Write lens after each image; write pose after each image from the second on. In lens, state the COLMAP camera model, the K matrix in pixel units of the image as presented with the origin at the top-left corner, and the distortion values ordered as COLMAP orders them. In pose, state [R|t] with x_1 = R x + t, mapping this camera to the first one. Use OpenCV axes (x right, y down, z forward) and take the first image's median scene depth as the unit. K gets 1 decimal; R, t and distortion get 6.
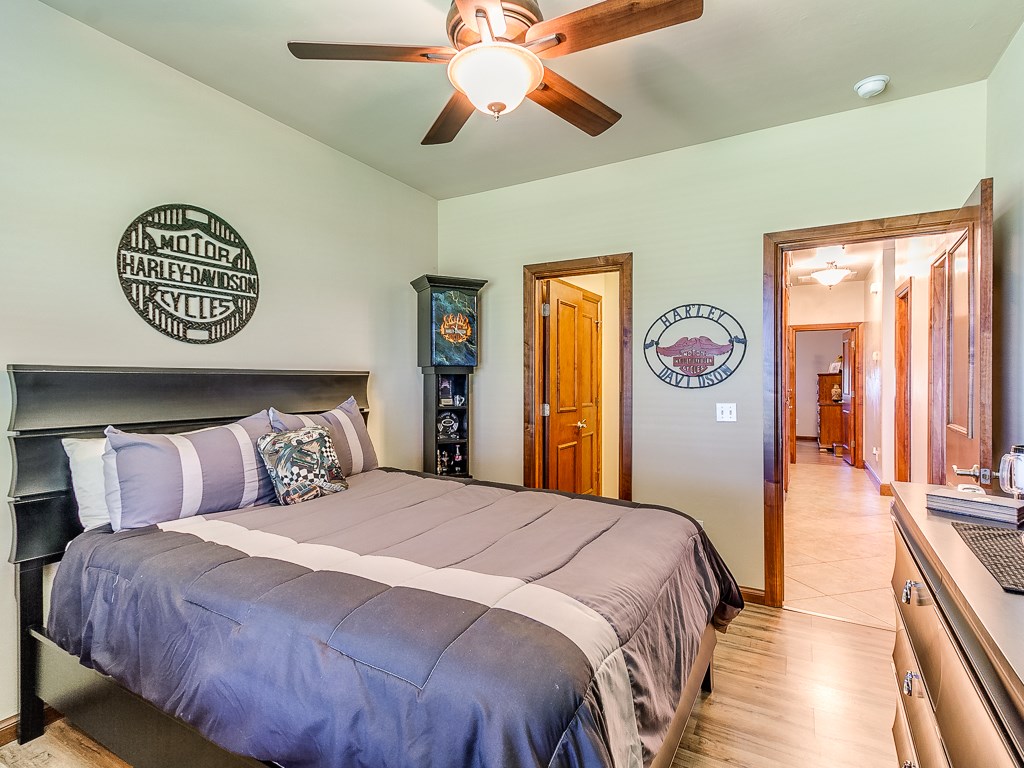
lens RADIAL K [[524.5, 0, 508.8], [0, 524.5, 386.5], [0, 0, 1]] dist [0.021655, -0.000435]
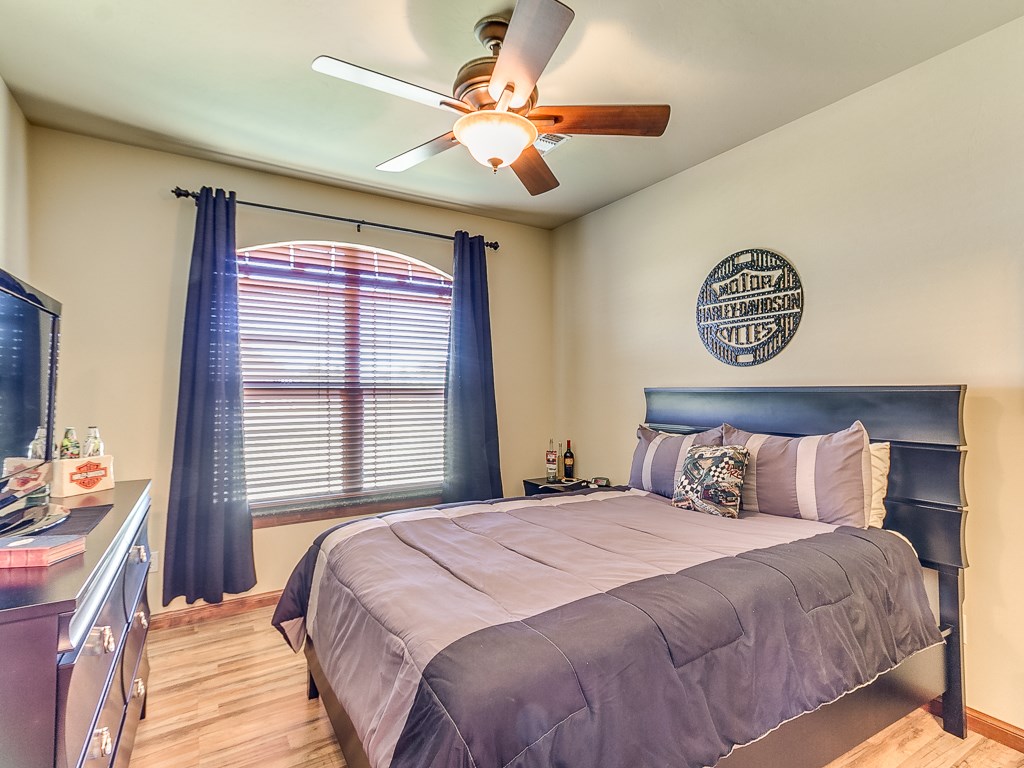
lens RADIAL K [[524.5, 0, 508.8], [0, 524.5, 386.5], [0, 0, 1]] dist [0.021655, -0.000435]
pose [[-0.486991, -0.005728, -0.873388, 0.677275], [-0.003759, 0.999983, -0.004462, -0.028172], [0.873399, 0.001110, -0.487004, 1.093898]]
